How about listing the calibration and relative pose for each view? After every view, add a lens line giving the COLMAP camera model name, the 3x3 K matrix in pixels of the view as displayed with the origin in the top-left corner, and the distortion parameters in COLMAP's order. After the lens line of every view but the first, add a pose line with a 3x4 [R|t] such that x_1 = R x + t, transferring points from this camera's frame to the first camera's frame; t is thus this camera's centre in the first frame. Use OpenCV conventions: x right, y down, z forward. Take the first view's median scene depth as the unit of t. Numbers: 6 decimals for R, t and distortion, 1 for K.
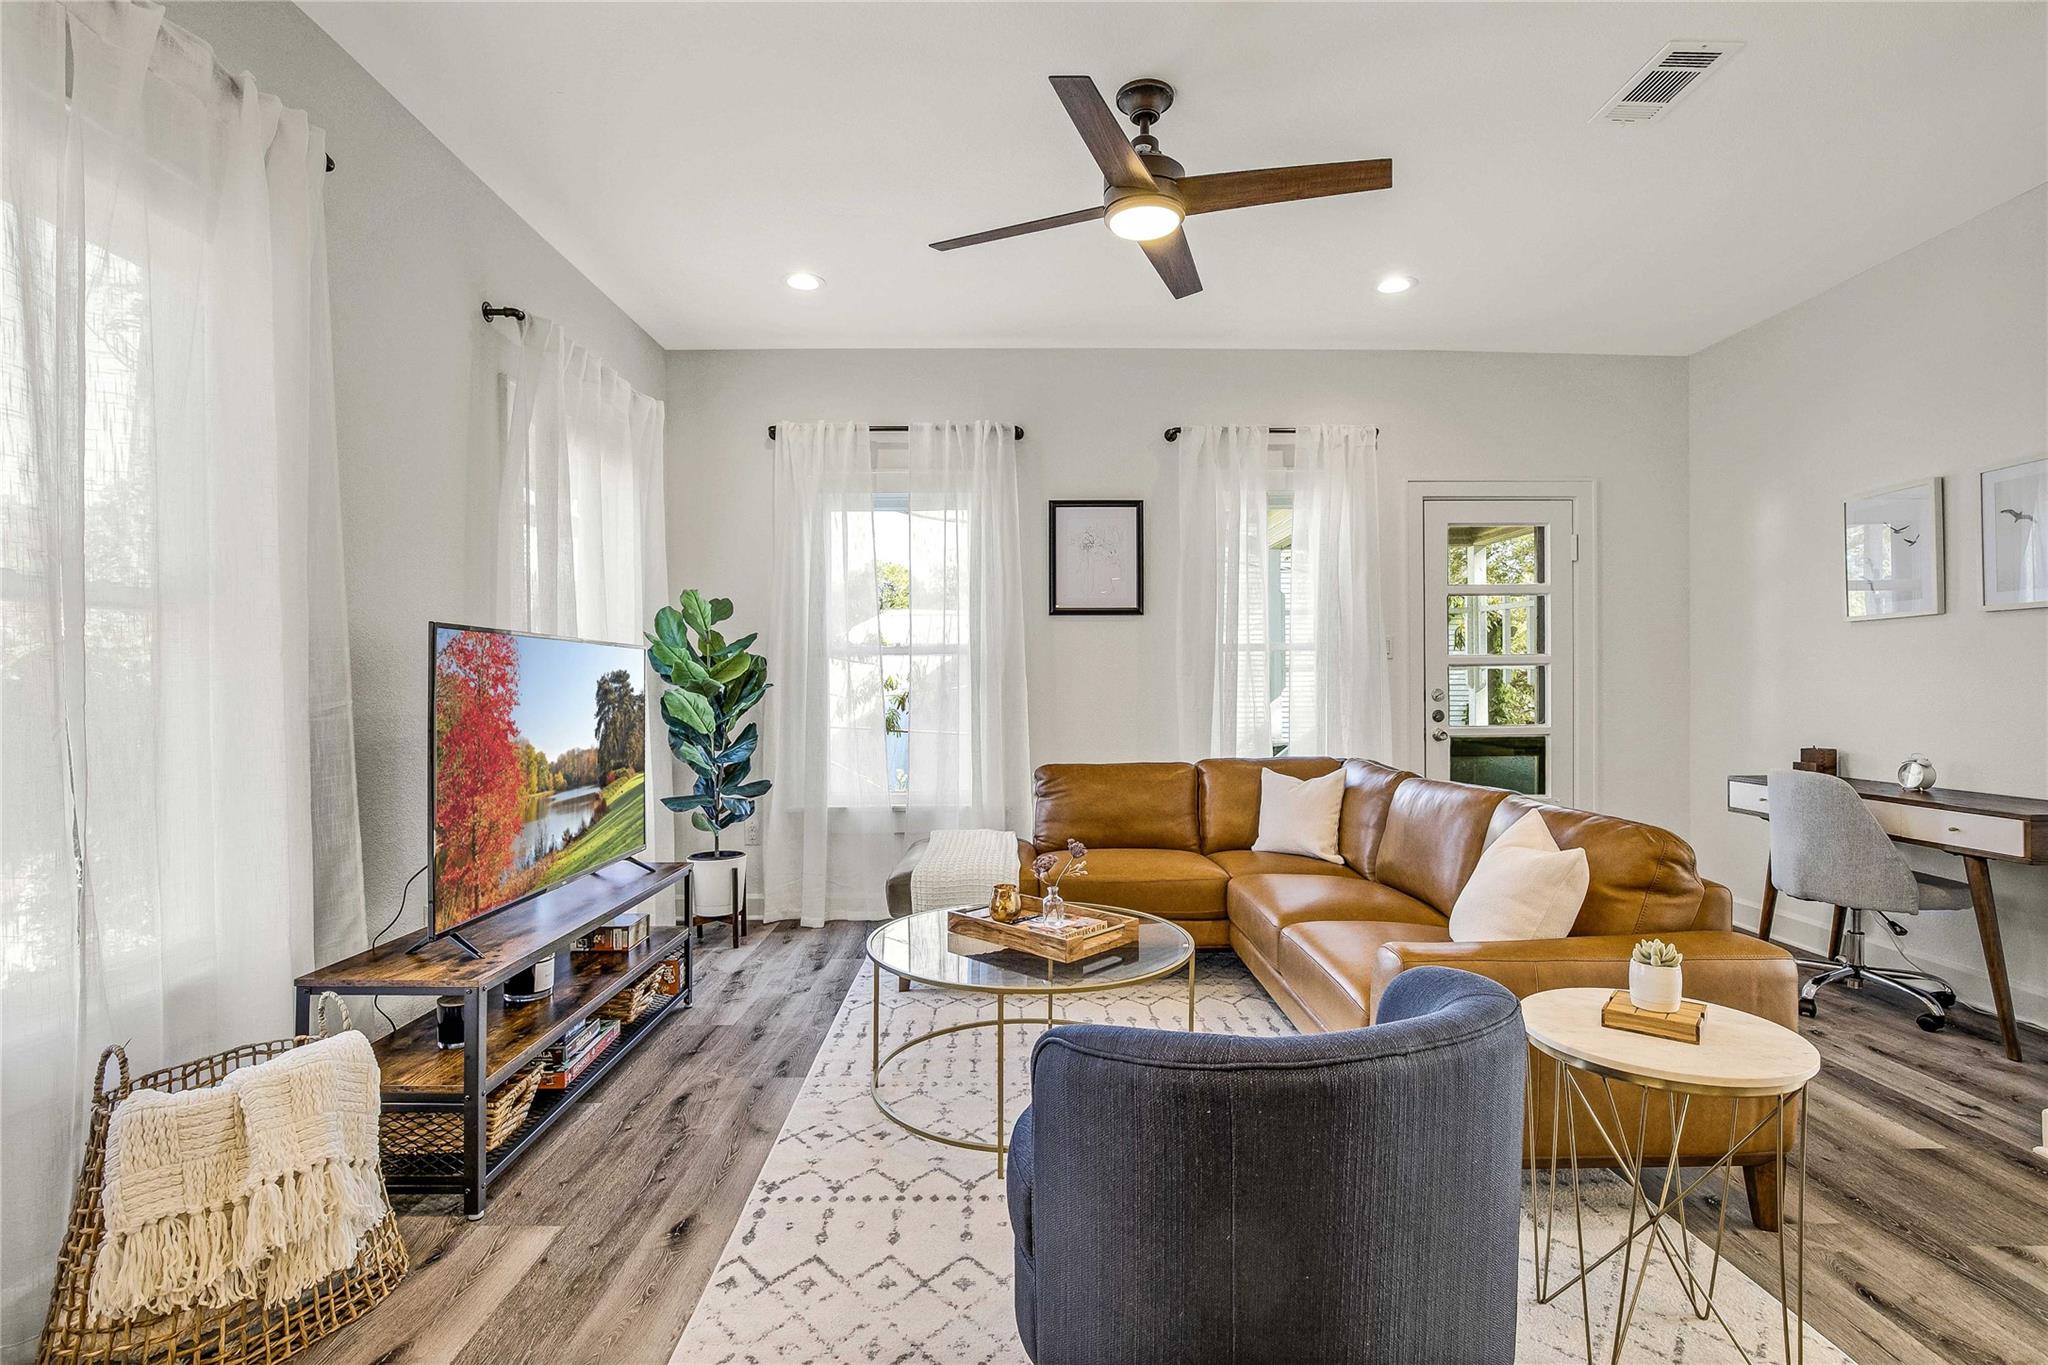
lens RADIAL K [[941.0, 0, 1031.8], [0, 941.0, 685.5], [0, 0, 1]] dist [-0.021896, 0.000223]
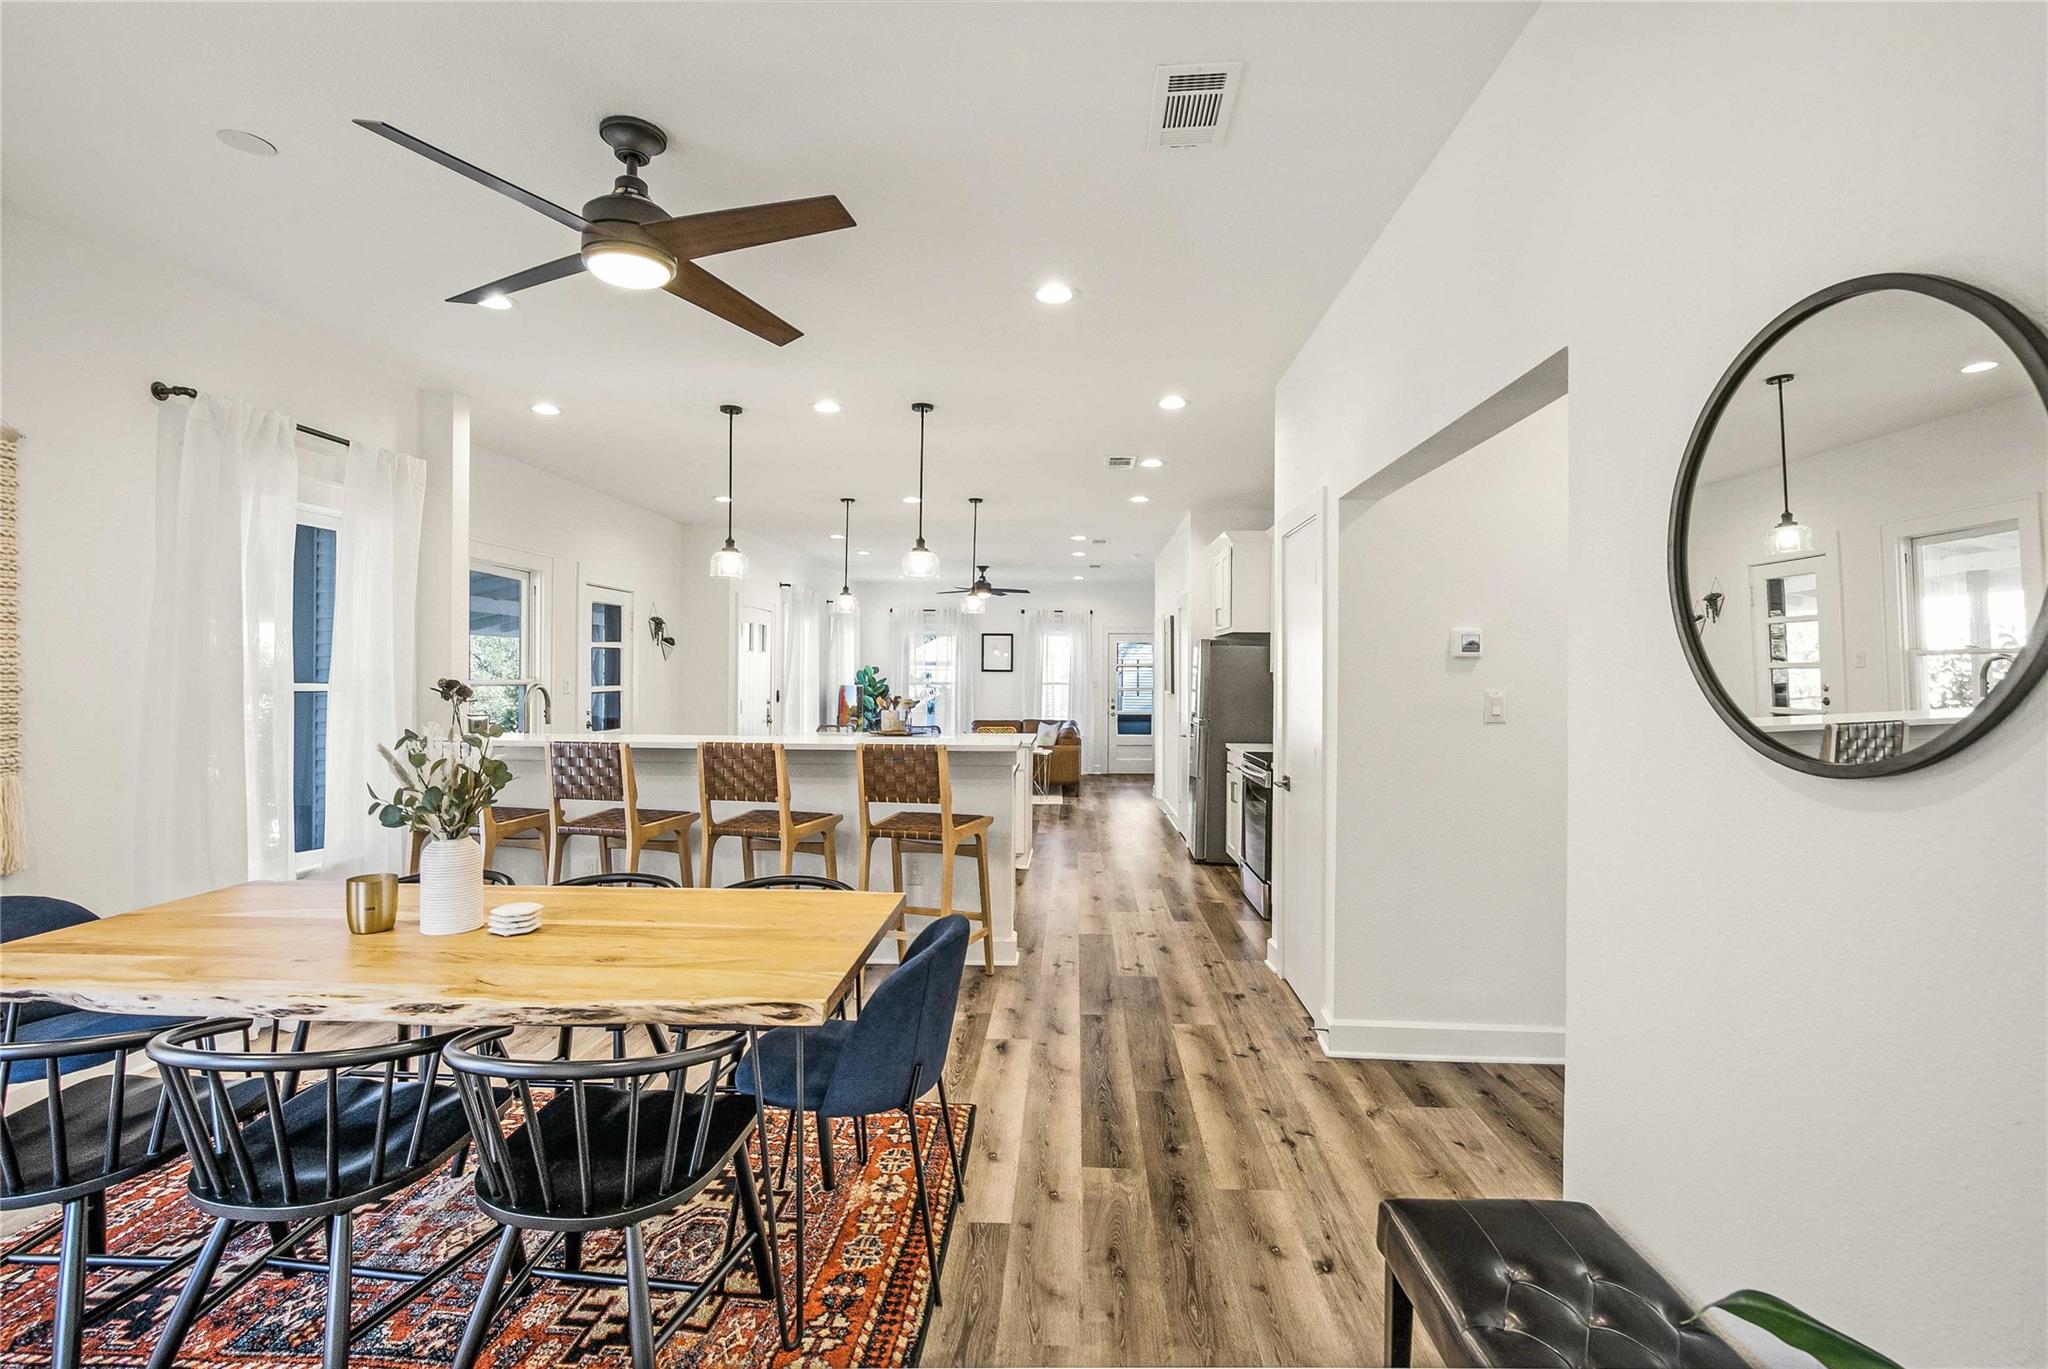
lens RADIAL K [[946.8, 0, 1039.8], [0, 946.8, 686.7], [0, 0, 1]] dist [-0.004932, 0.000619]
pose [[0.998708, 0.014157, -0.048811, 0.468858], [-0.013987, 0.999895, 0.003812, -0.054631], [0.048859, -0.003124, 0.998801, -2.665716]]
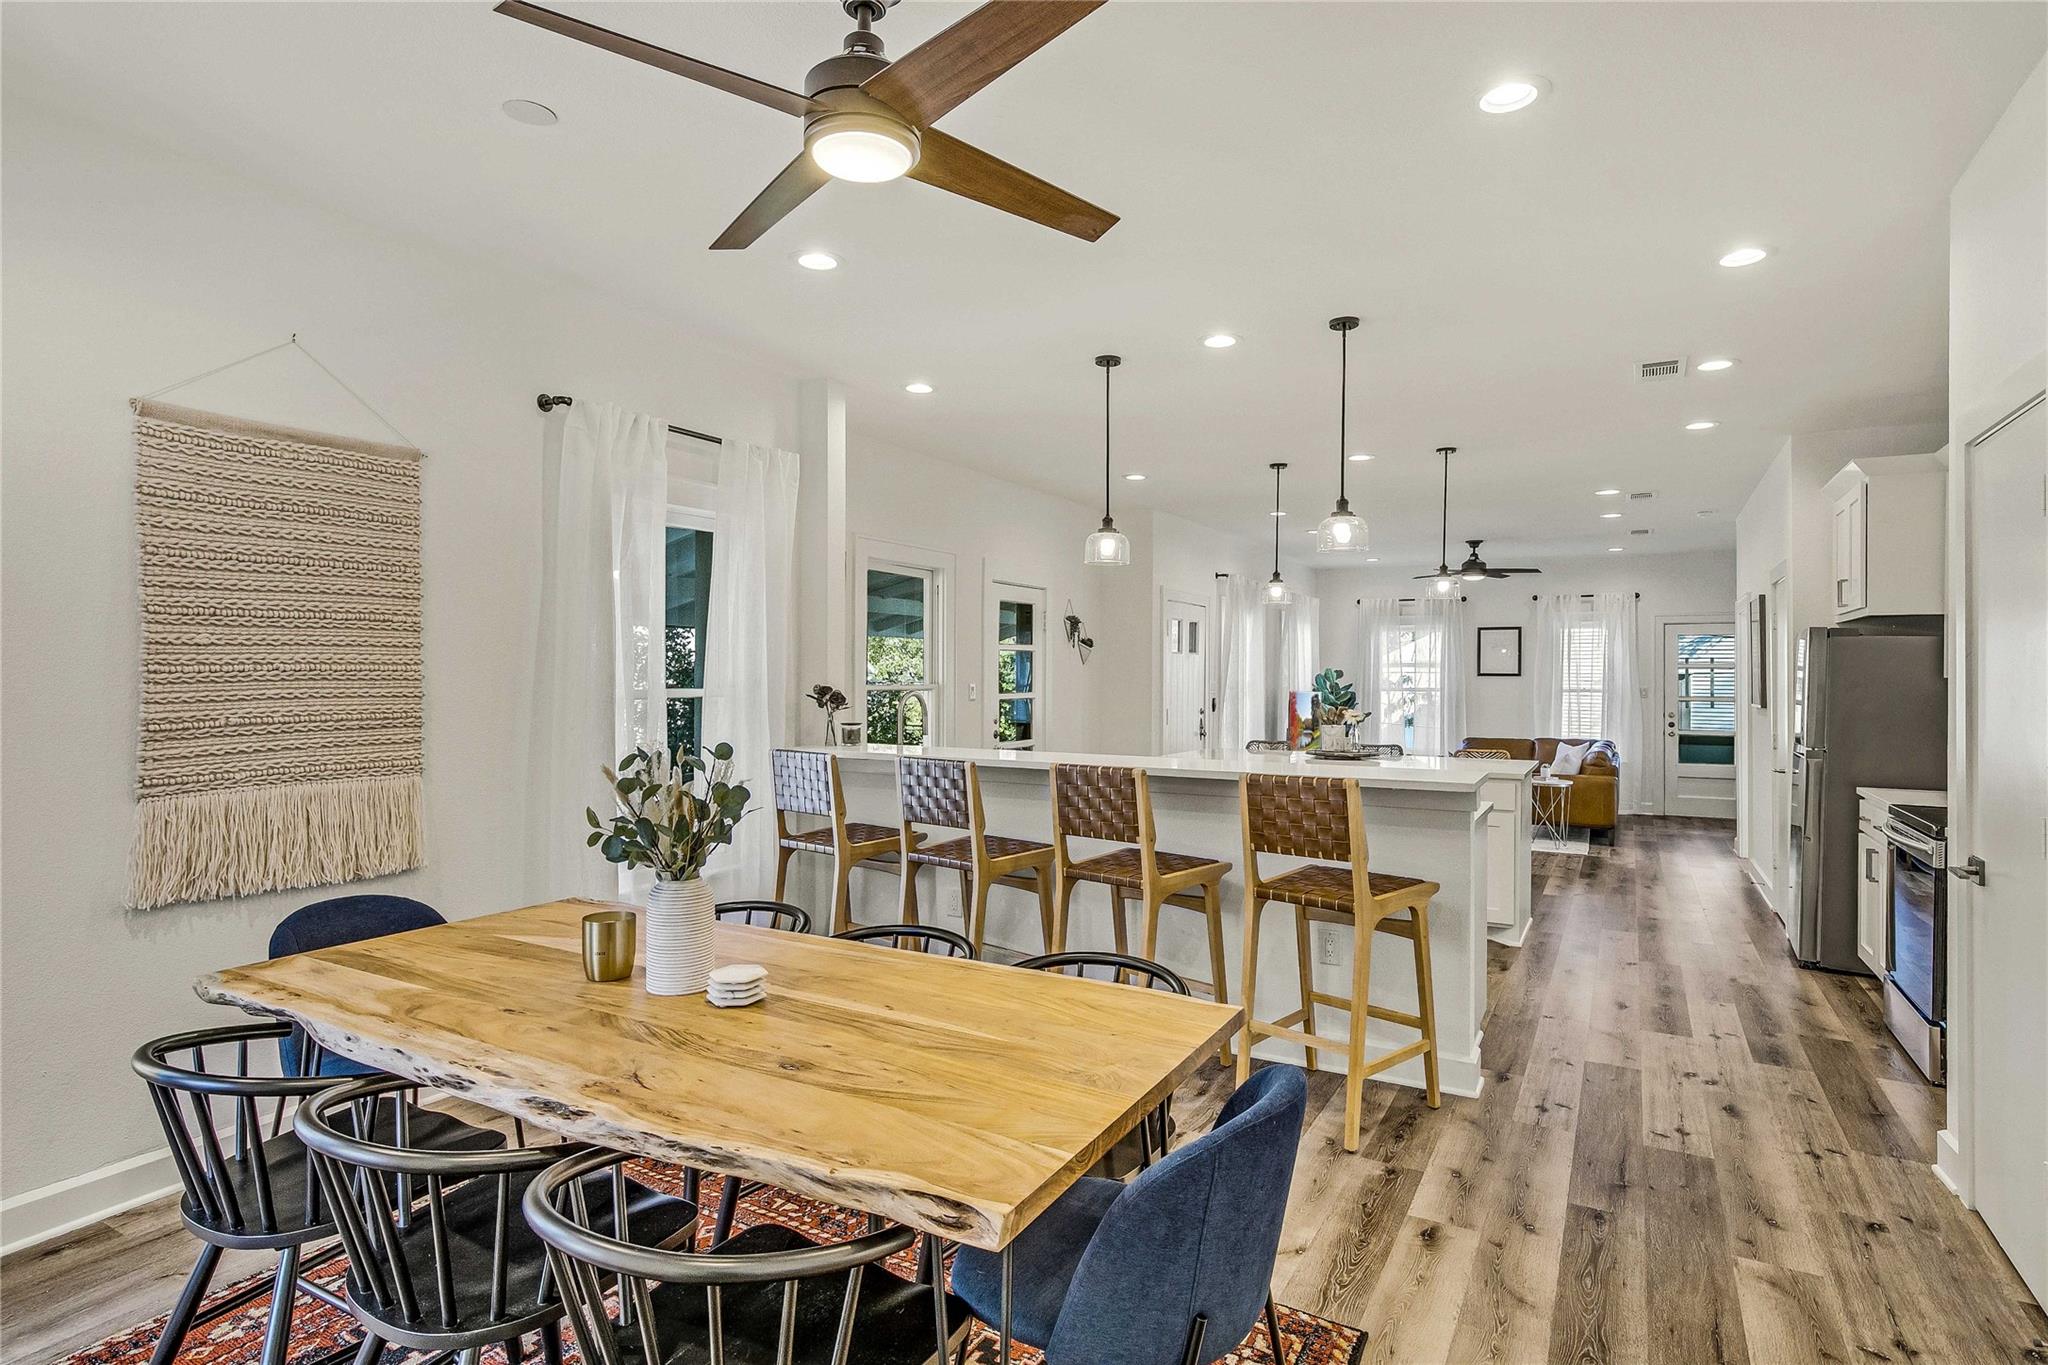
lens RADIAL K [[1059.0, 0, 1037.7], [0, 1059.0, 677.6], [0, 0, 1]] dist [-0.004511, 0.005142]
pose [[0.866725, 0.013558, -0.498602, 0.515350], [-0.017085, 0.999851, -0.002511, -0.059668], [0.498493, 0.010695, 0.866828, -2.458548]]
